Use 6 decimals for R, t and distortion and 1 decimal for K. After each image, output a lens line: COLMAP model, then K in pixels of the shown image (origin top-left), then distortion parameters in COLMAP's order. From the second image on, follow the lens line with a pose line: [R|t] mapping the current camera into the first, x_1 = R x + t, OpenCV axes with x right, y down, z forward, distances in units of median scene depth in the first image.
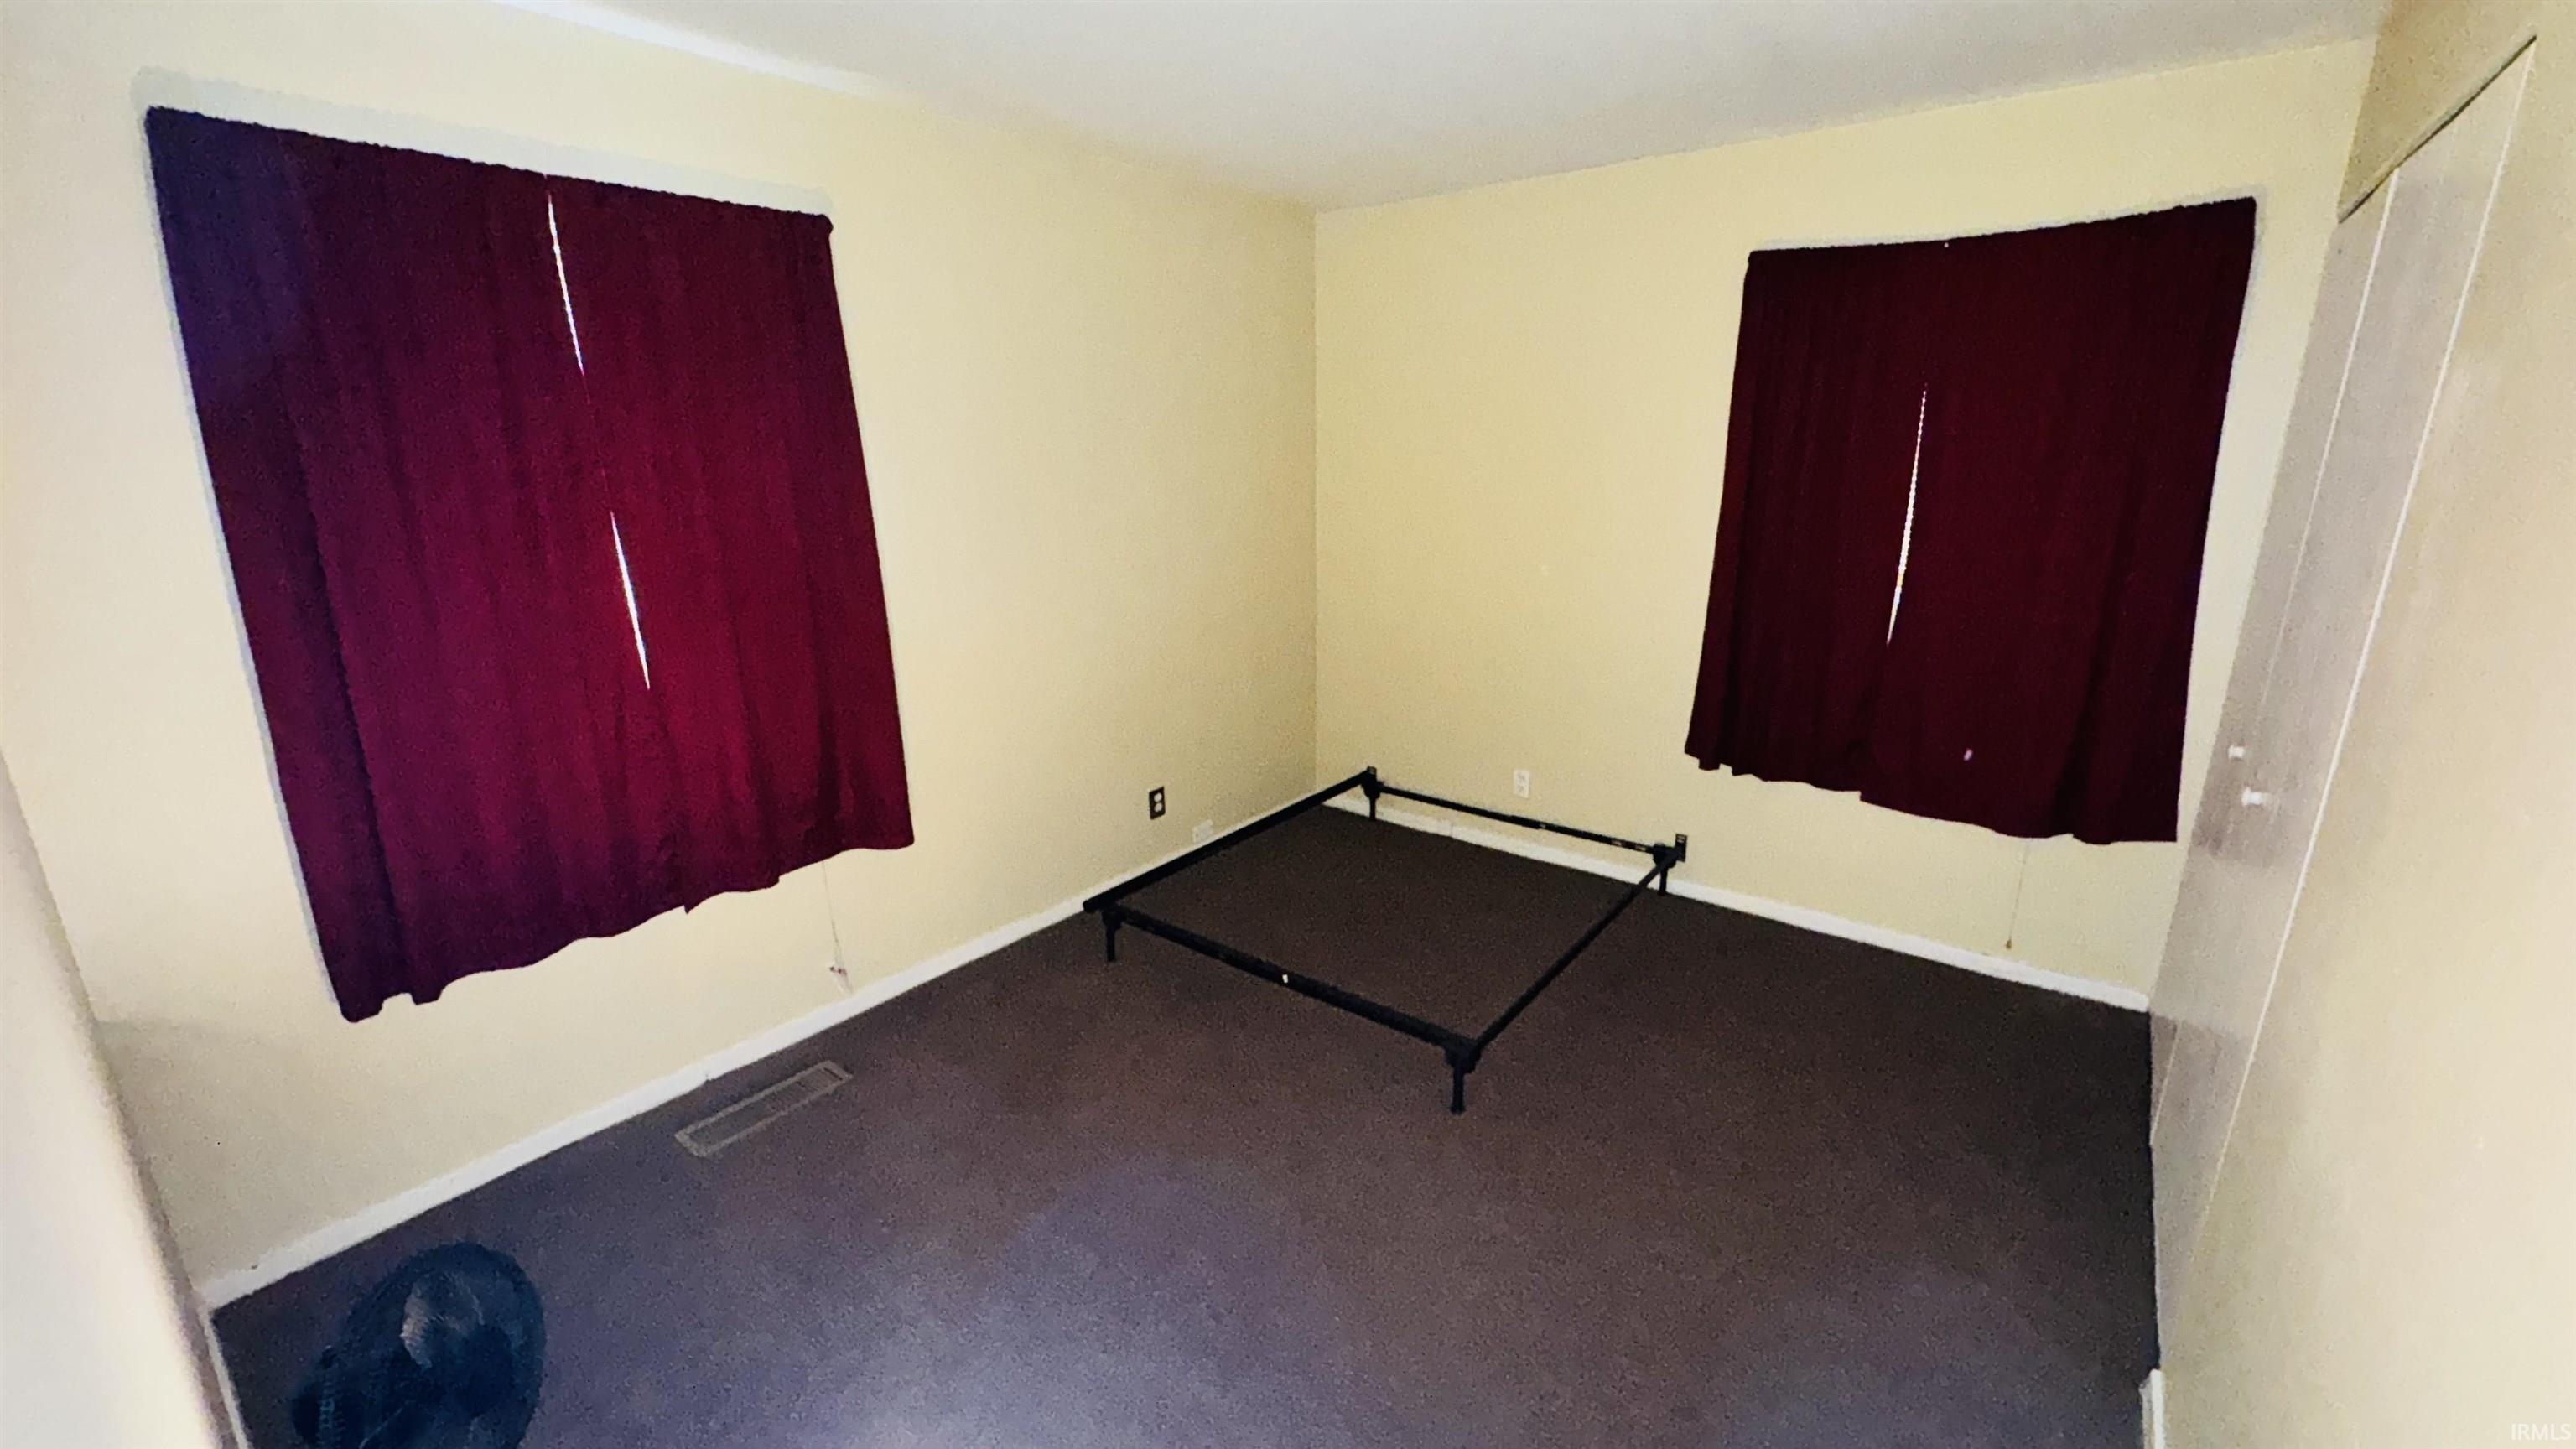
lens RADIAL K [[1031.9, 0, 1288.0], [0, 1031.9, 724.5], [0, 0, 1]] dist [-0.002169, 0.000018]
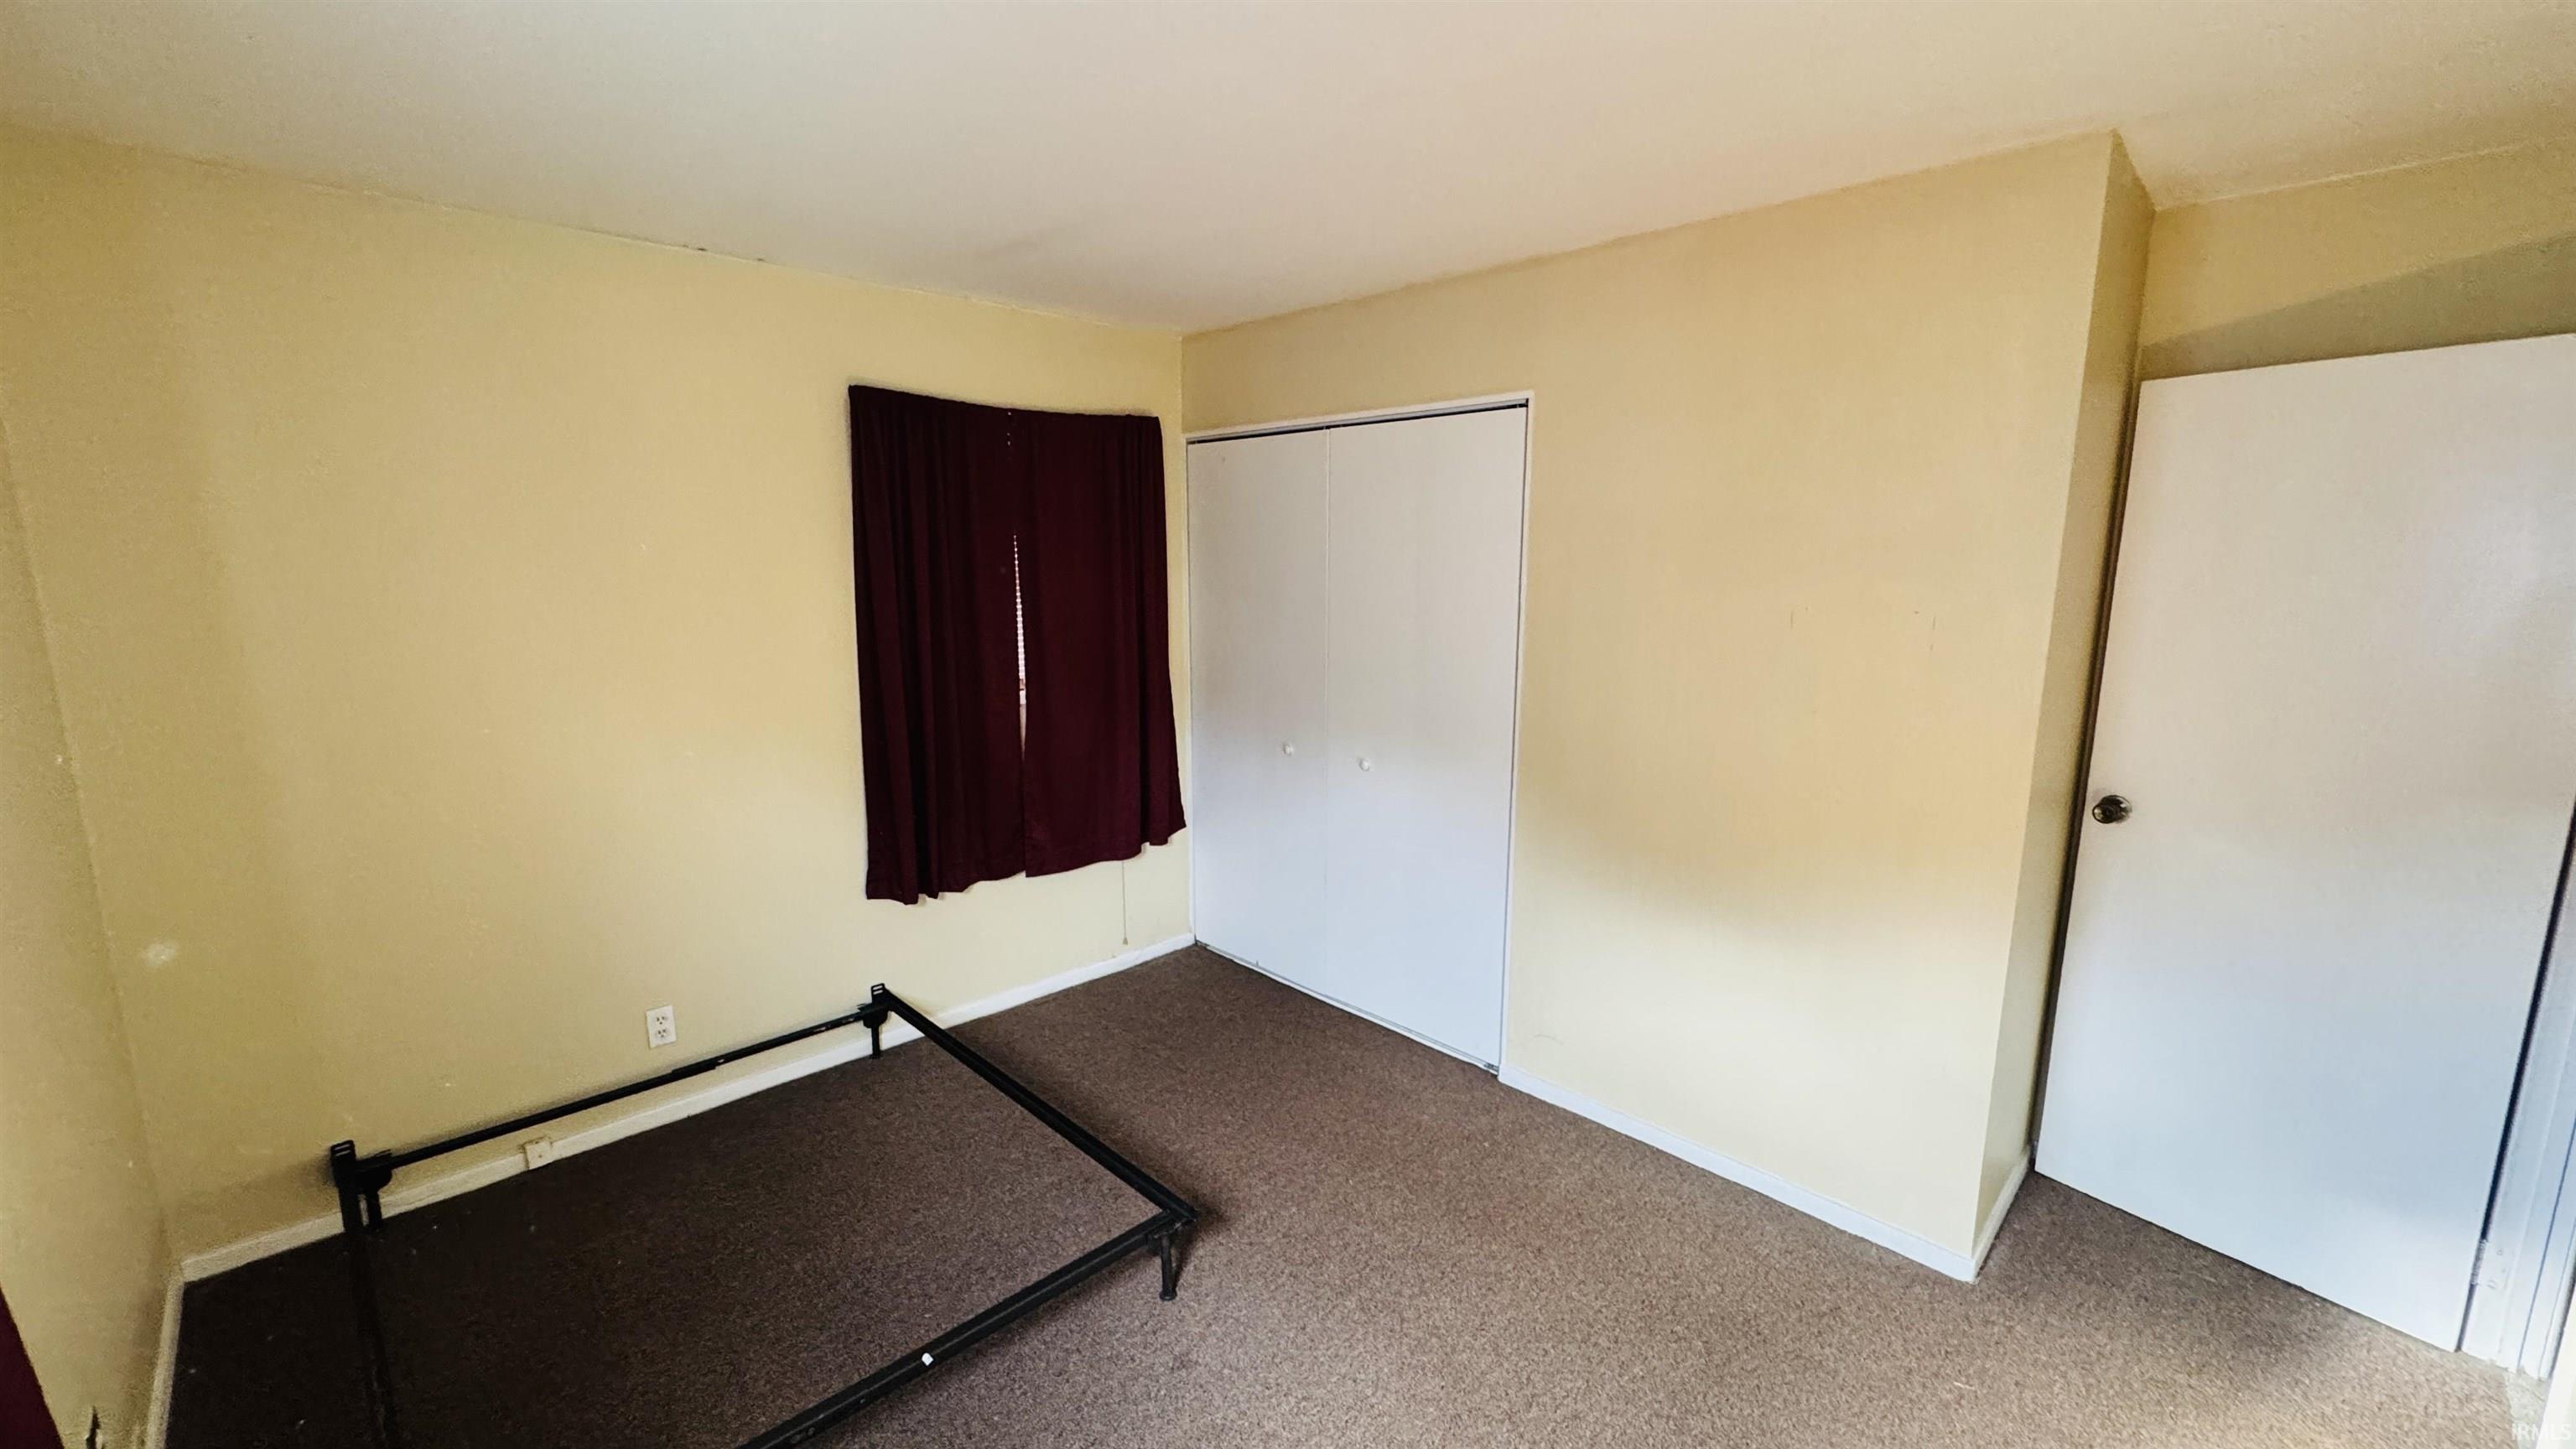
lens RADIAL K [[1031.9, 0, 1288.0], [0, 1031.9, 724.5], [0, 0, 1]] dist [-0.002169, 0.000018]
pose [[0.133556, -0.169535, 0.976433, -0.466335], [0.251460, 0.958813, 0.132081, -0.157857], [-0.958609, 0.227894, 0.170686, 0.462567]]
